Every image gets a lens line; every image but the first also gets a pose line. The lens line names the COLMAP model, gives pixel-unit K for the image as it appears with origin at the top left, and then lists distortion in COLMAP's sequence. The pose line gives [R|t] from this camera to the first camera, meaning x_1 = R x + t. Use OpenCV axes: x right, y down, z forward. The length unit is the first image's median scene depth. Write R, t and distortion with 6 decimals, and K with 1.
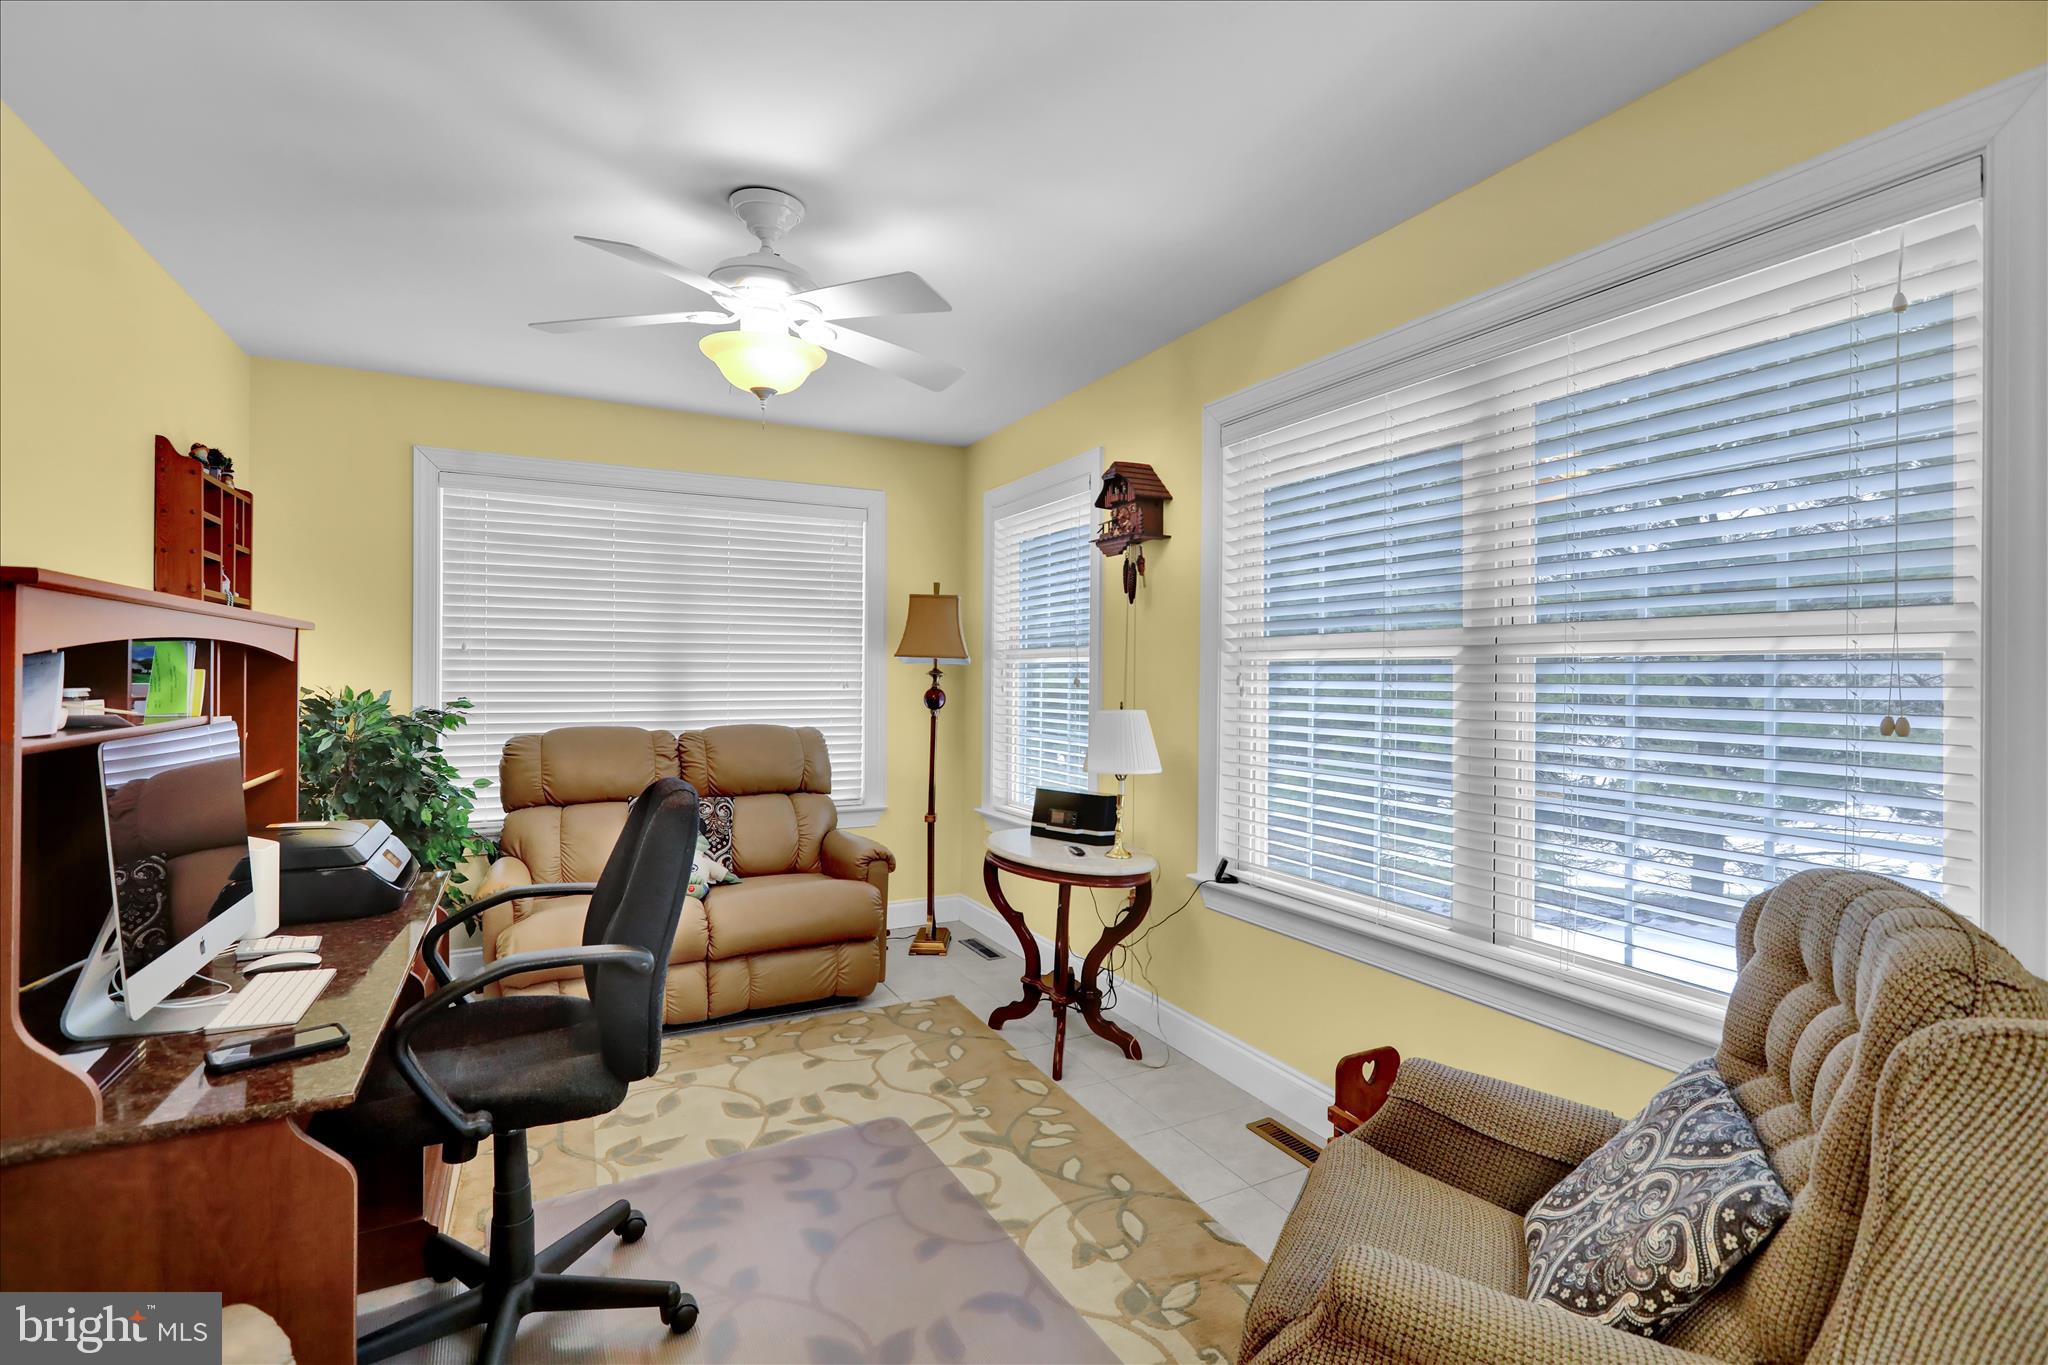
lens RADIAL K [[940.5, 0, 1032.2], [0, 940.5, 678.3], [0, 0, 1]] dist [0.000330, 0.000742]
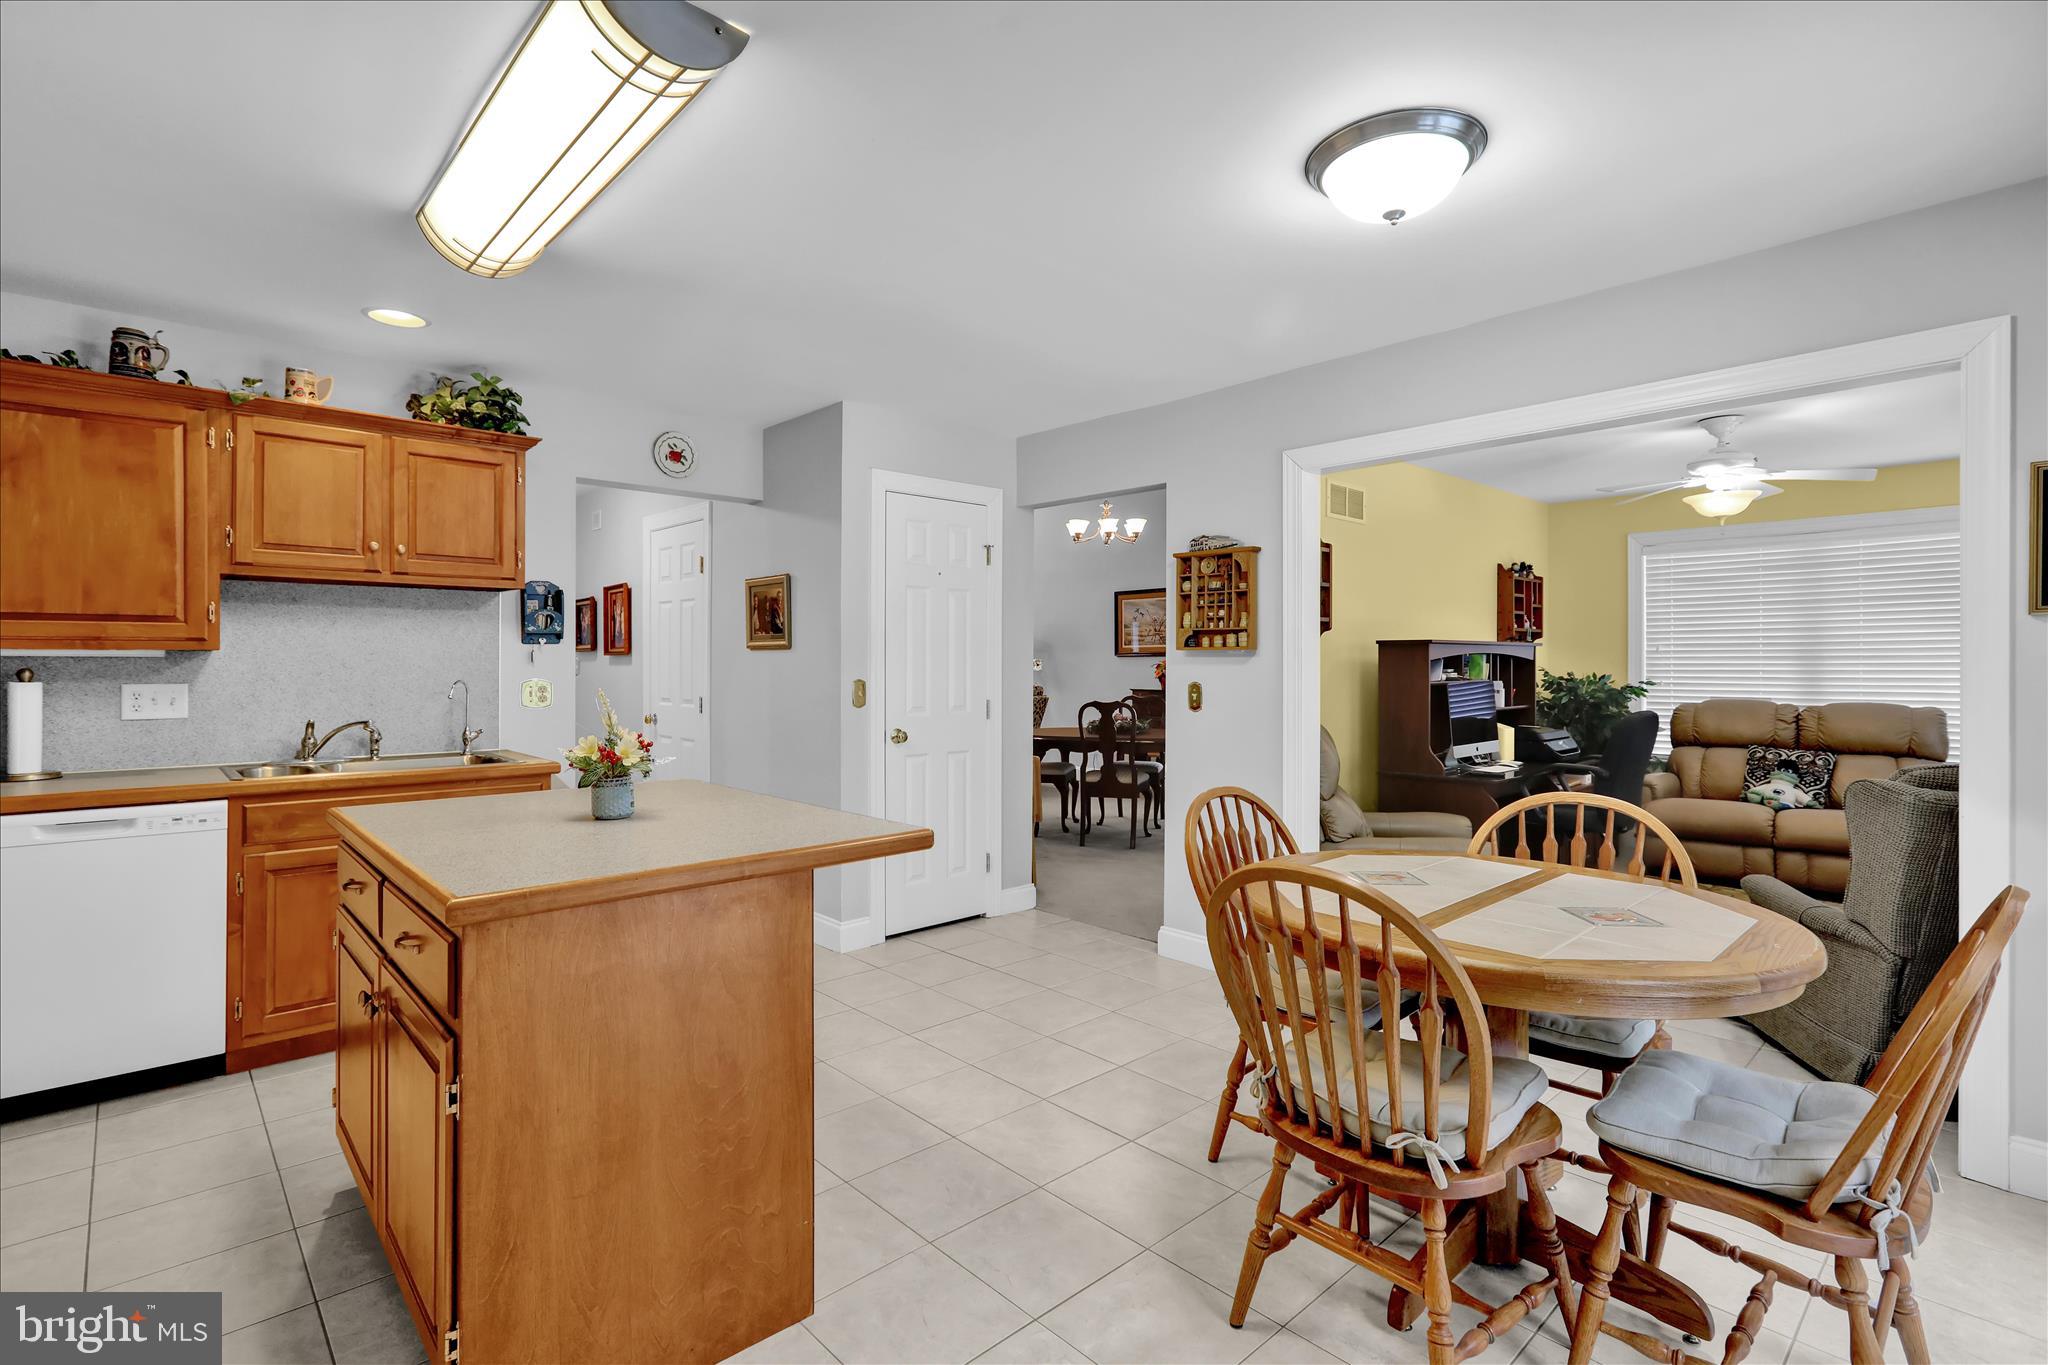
lens RADIAL K [[940.5, 0, 1030.3], [0, 940.5, 665.3], [0, 0, 1]] dist [0.000330, 0.000742]
pose [[0.271319, -0.007050, -0.962464, 0.765407], [-0.000201, 0.999973, -0.007382, 0.008501], [0.962490, 0.002197, 0.271310, -0.572614]]
